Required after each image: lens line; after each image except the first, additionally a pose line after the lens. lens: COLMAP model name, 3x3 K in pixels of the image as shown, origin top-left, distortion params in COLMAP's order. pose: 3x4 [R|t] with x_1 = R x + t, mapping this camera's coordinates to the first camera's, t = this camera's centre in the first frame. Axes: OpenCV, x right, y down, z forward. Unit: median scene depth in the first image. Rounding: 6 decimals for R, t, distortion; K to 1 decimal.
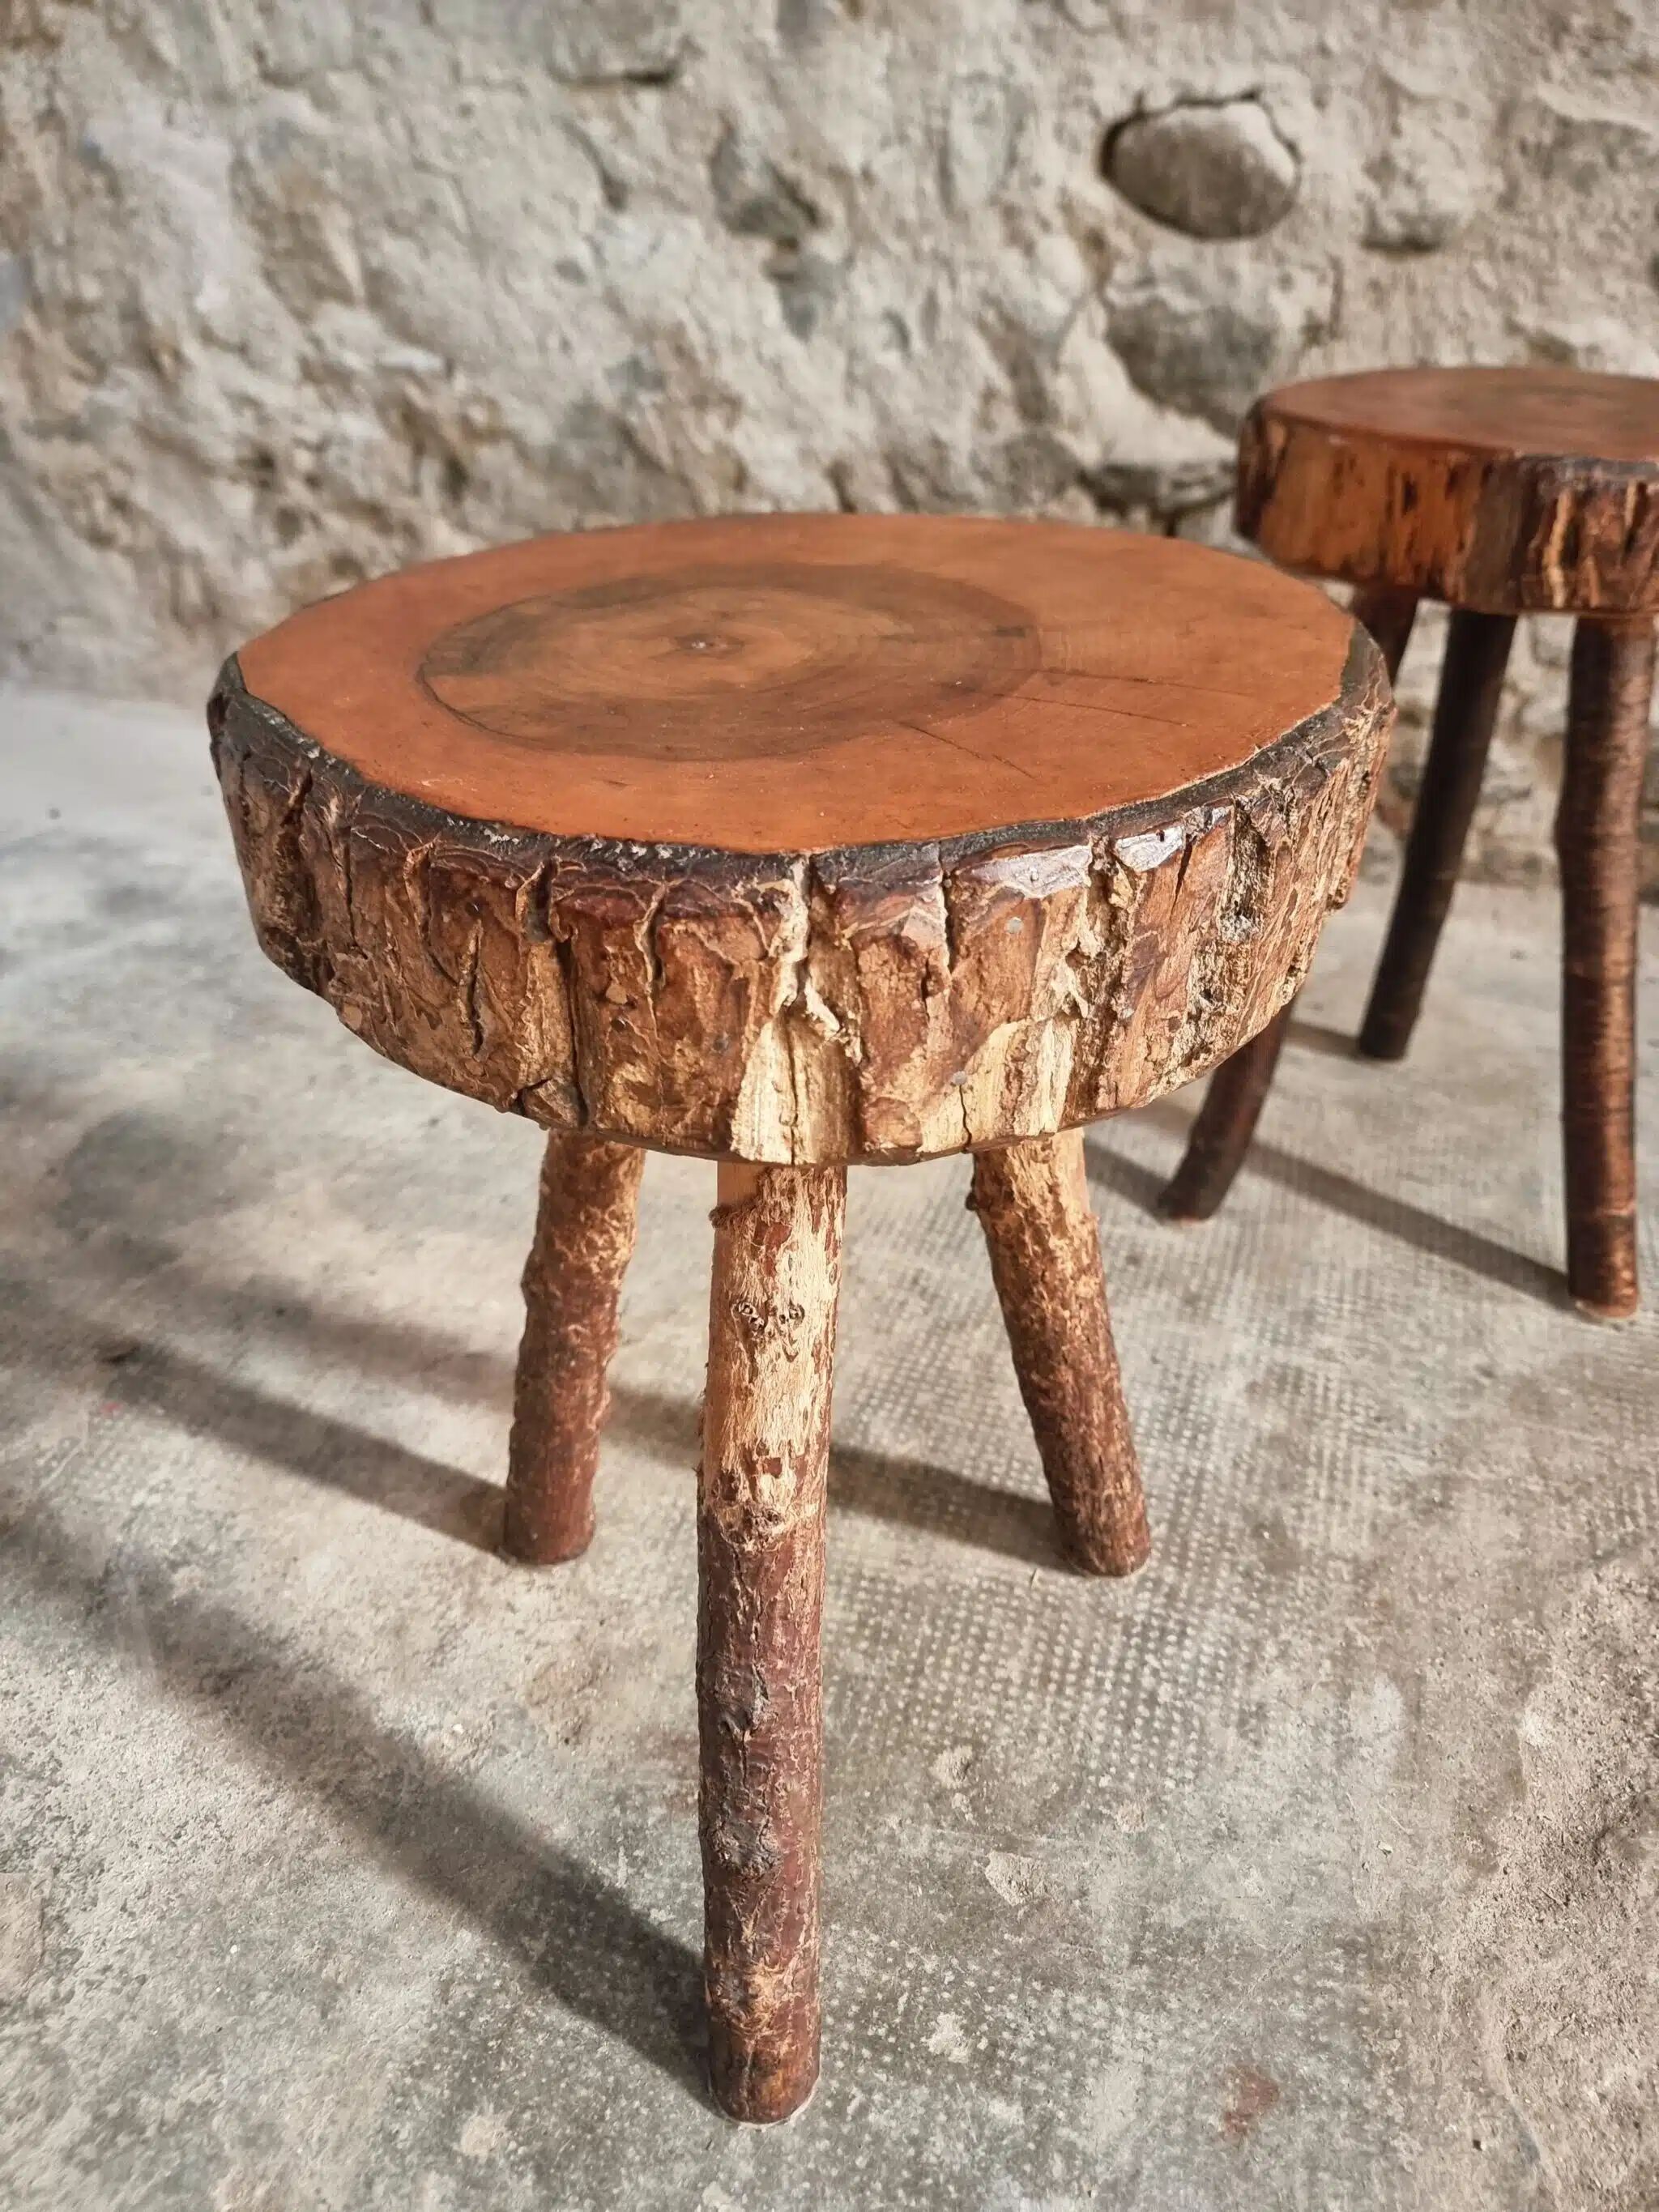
lens RADIAL K [[1586.1, 0, 810.2], [0, 1586.1, 1129.2], [0, 0, 1]] dist [0.019351, -0.014469]
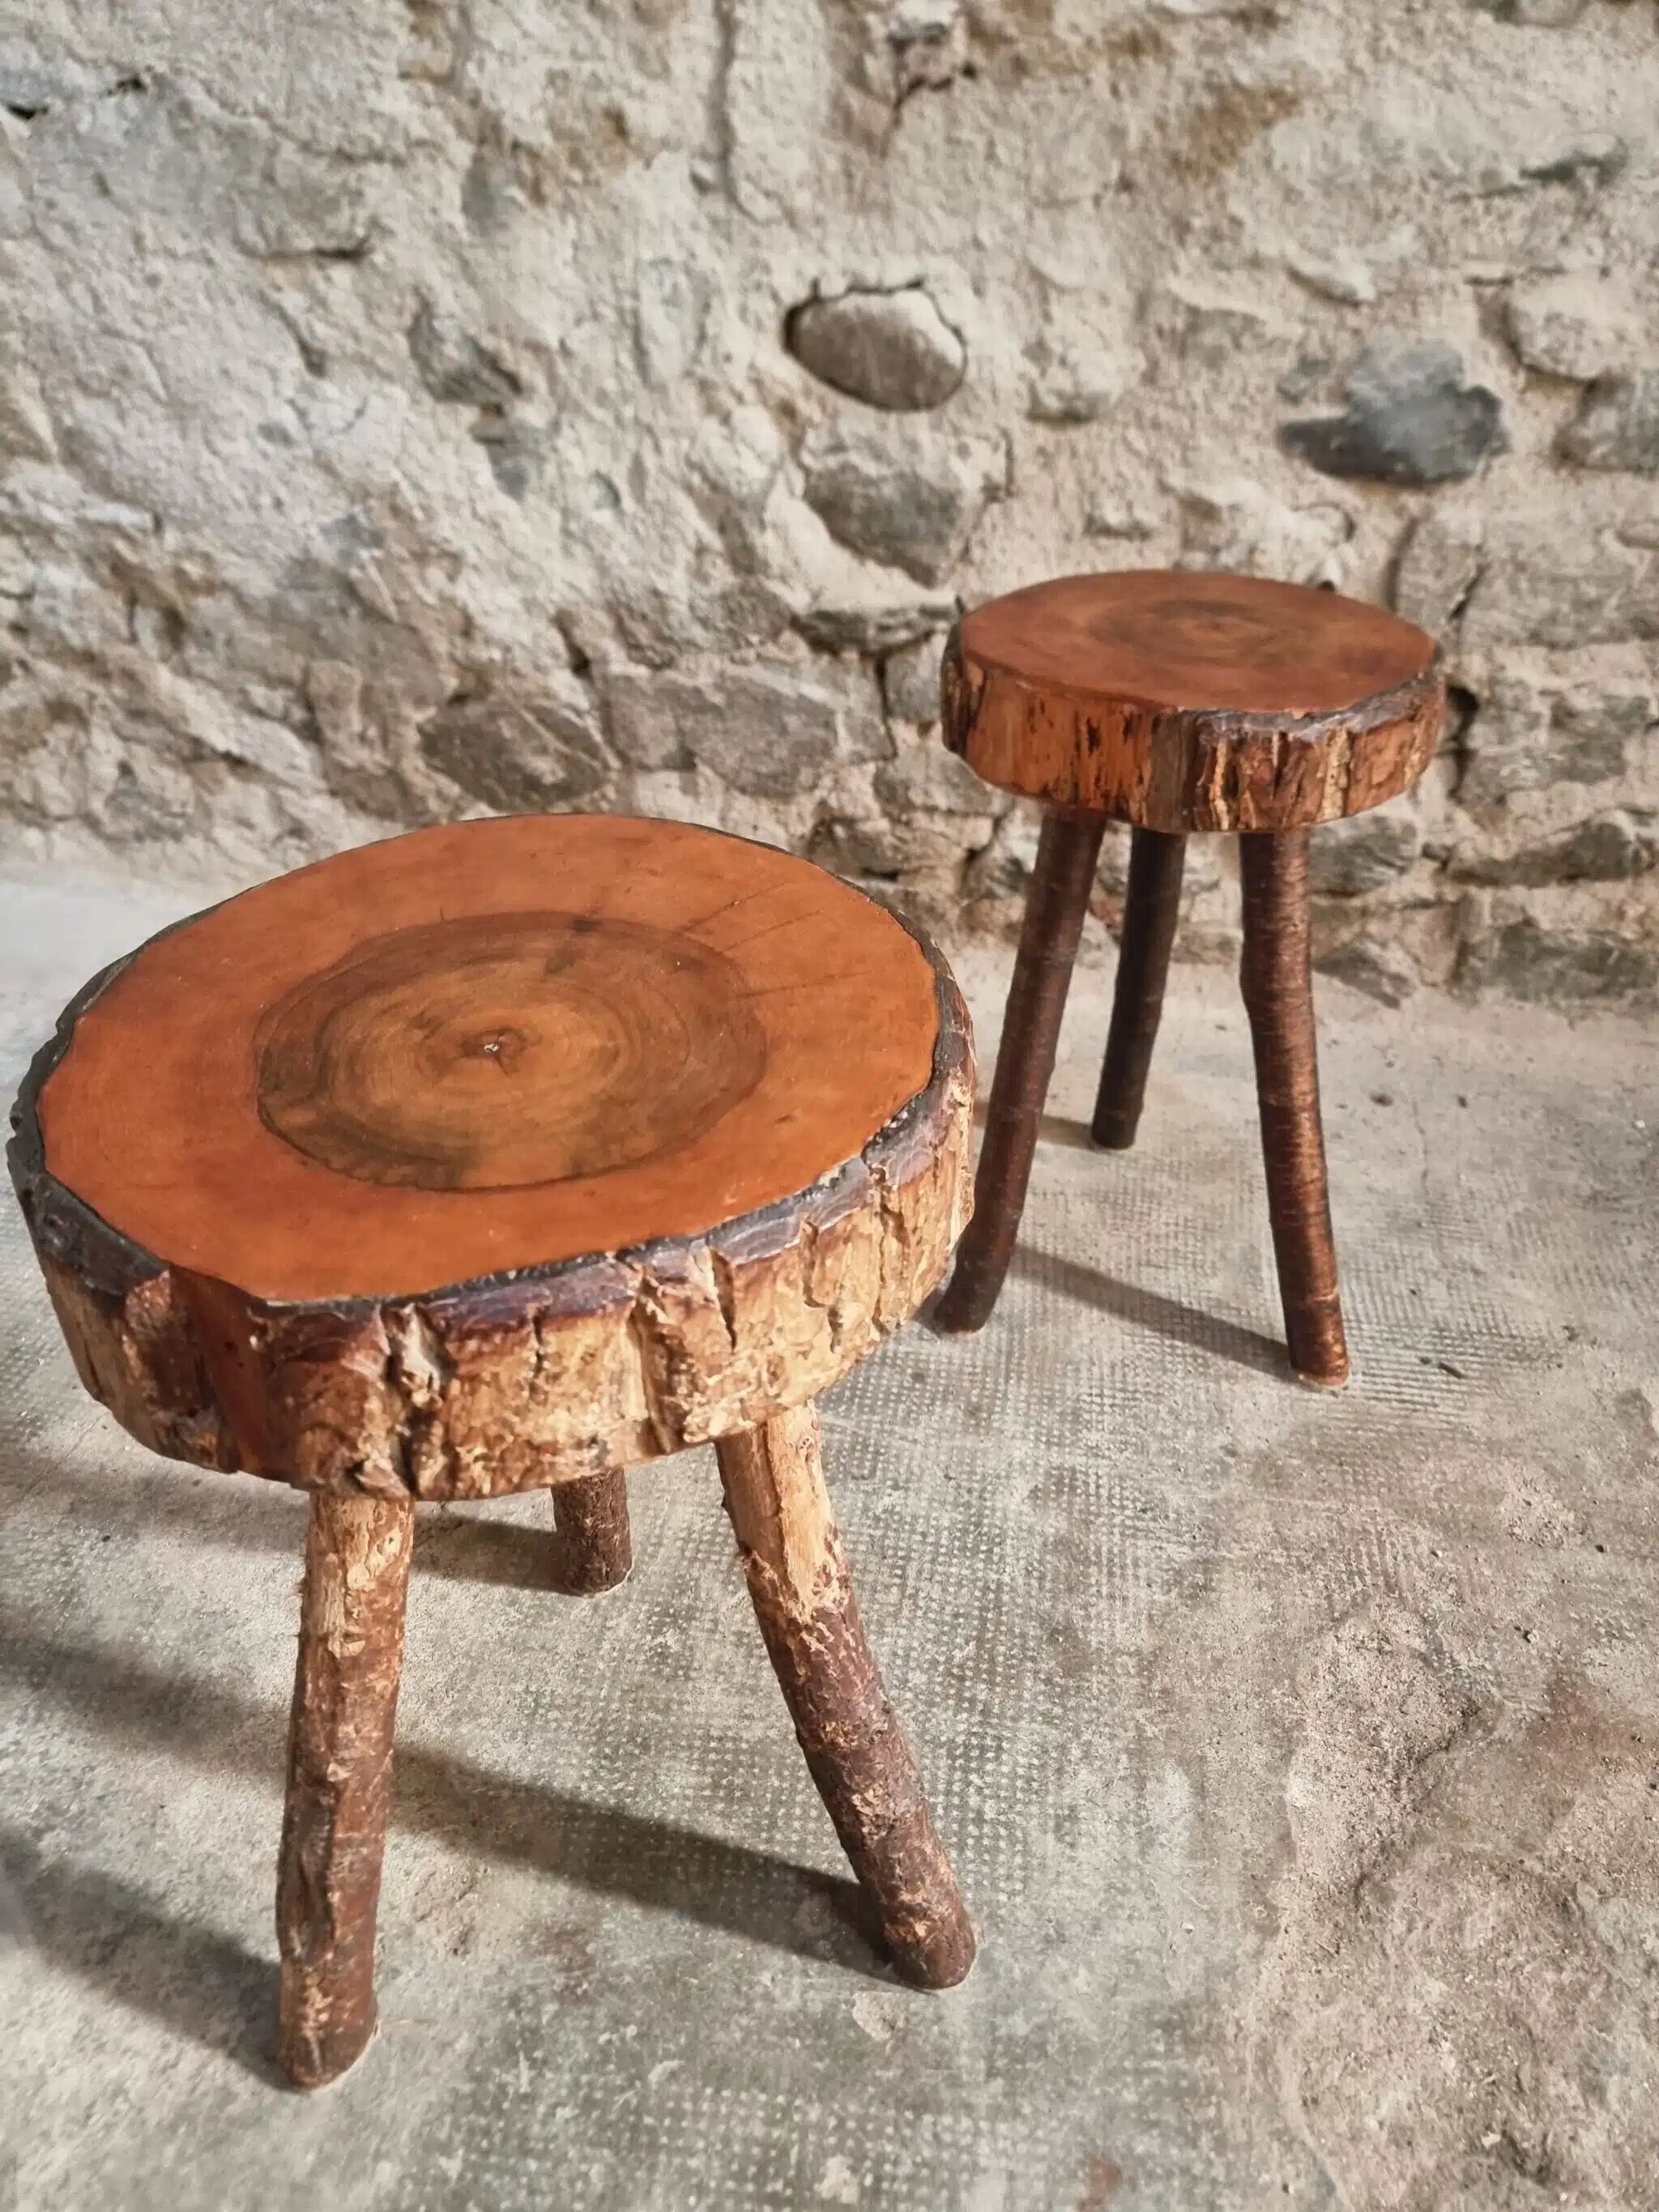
lens RADIAL K [[1562.7, 0, 808.0], [0, 1562.7, 1125.1], [0, 0, 1]] dist [0.045681, -0.042910]
pose [[0.983776, -0.100251, 0.148775, -0.020108], [0.098837, 0.994960, 0.016885, -0.150421], [-0.149718, -0.001907, 0.988727, -0.079239]]
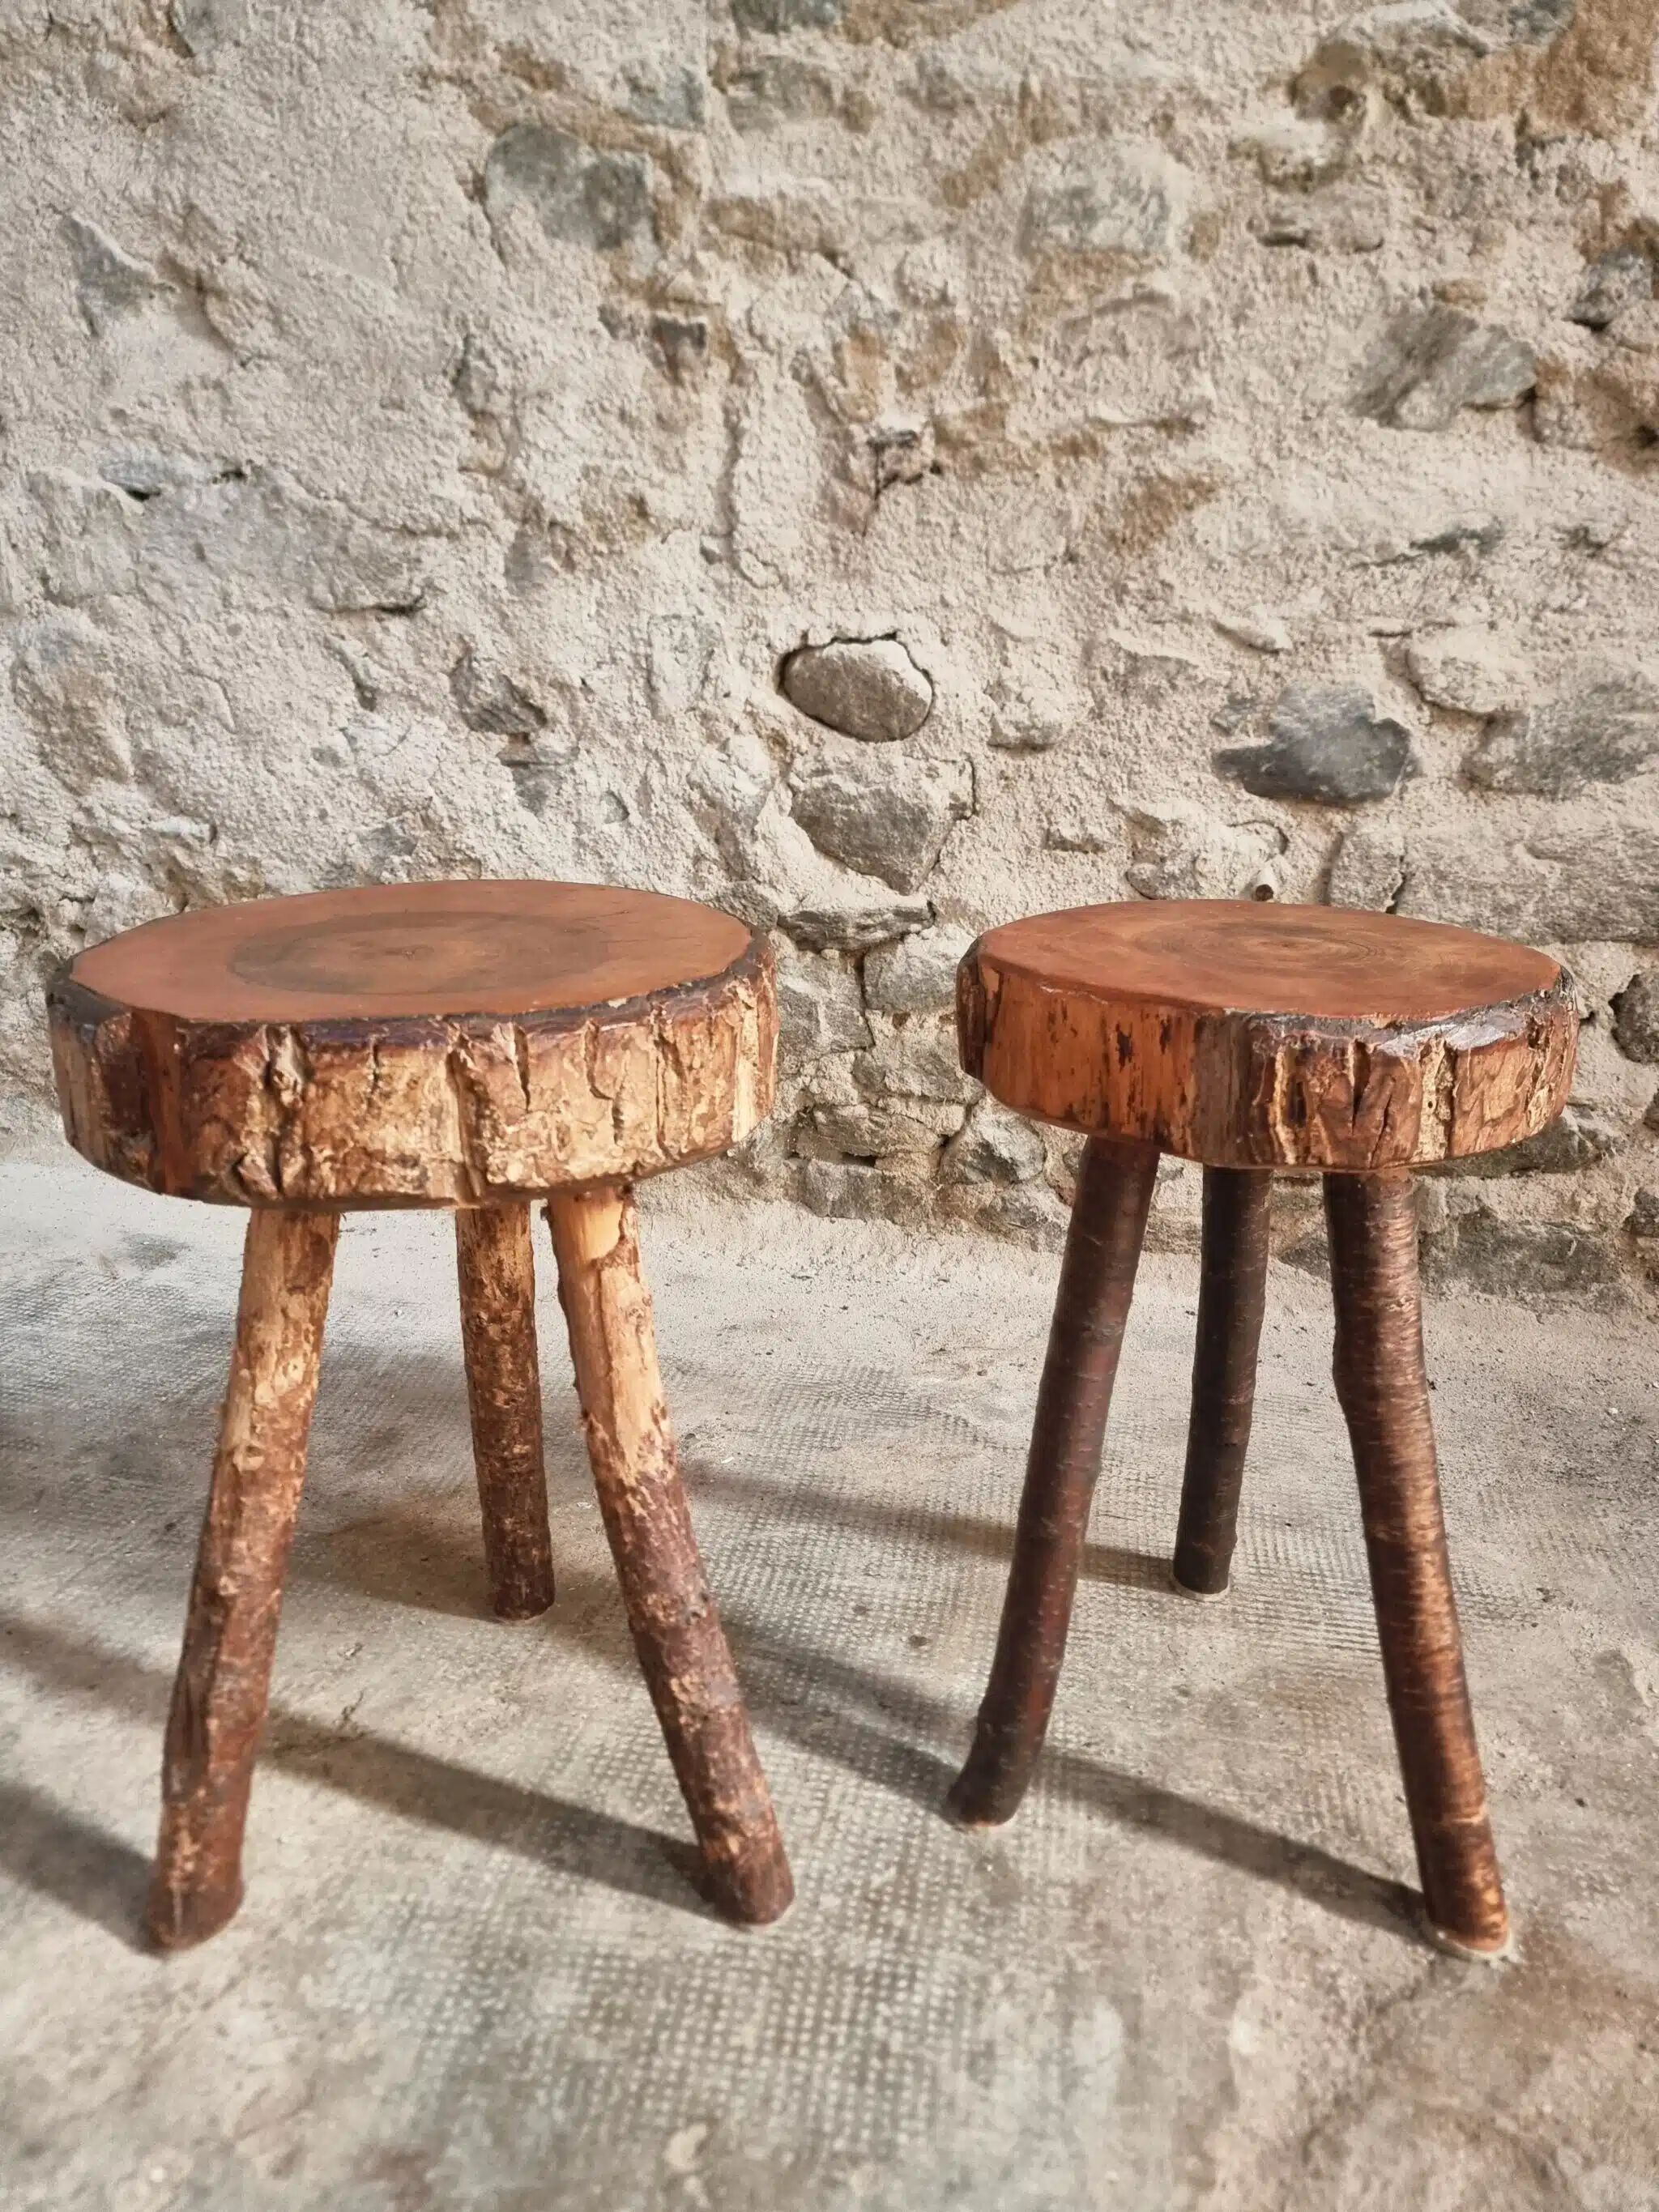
lens RADIAL K [[1541.4, 0, 819.1], [0, 1541.4, 1136.2], [0, 0, 1]] dist [0.070337, -0.064355]
pose [[0.988294, -0.029524, 0.149676, 0.039487], [0.065875, 0.967505, -0.244120, 0.035060], [-0.137604, 0.251123, 0.958124, -0.084984]]
